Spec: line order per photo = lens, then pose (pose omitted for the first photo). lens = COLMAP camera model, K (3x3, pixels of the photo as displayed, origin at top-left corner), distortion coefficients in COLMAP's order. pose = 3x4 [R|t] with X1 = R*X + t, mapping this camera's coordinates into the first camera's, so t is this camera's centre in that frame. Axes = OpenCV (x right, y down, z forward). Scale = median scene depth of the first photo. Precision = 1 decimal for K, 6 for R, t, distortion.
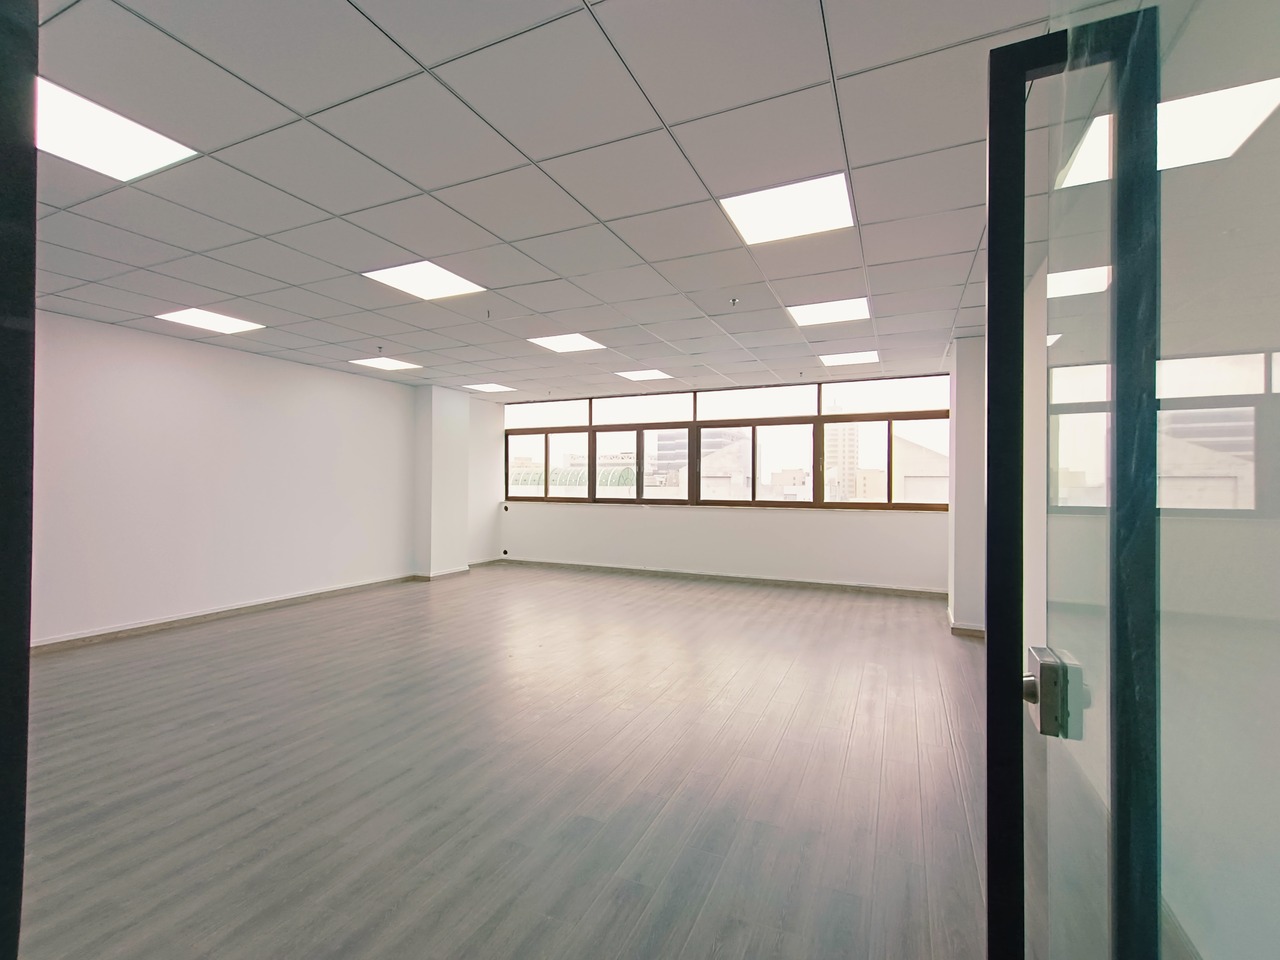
lens RADIAL K [[579.6, 0, 633.9], [0, 579.6, 484.2], [0, 0, 1]] dist [0.010939, 0.001050]
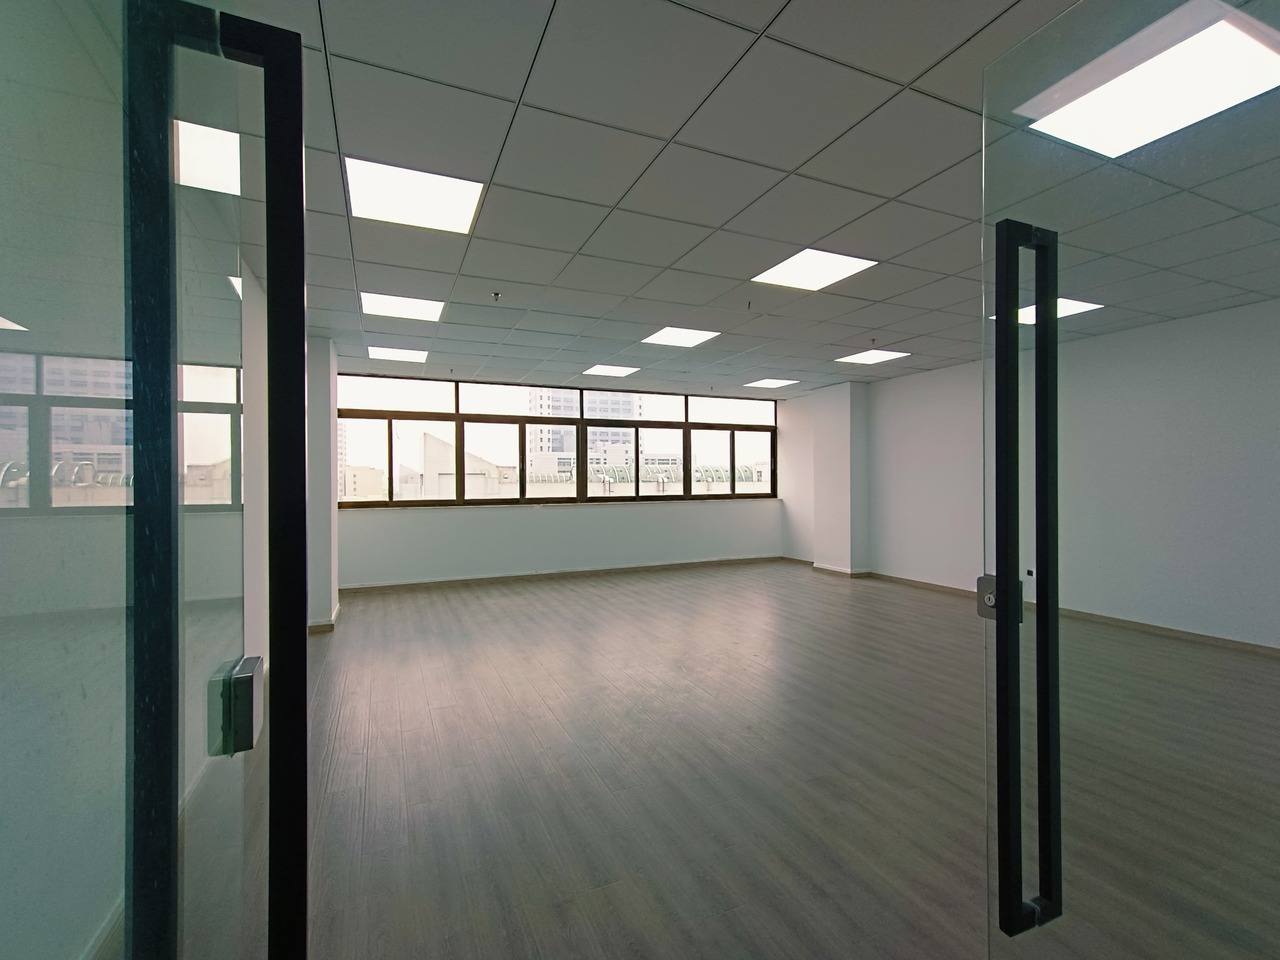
lens RADIAL K [[579.6, 0, 636.0], [0, 579.6, 477.2], [0, 0, 1]] dist [0.010939, 0.001050]
pose [[0.651254, -0.006902, 0.758828, -0.630283], [0.013754, 0.999902, -0.002710, -0.004042], [-0.758735, 0.012201, 0.651285, 0.293061]]
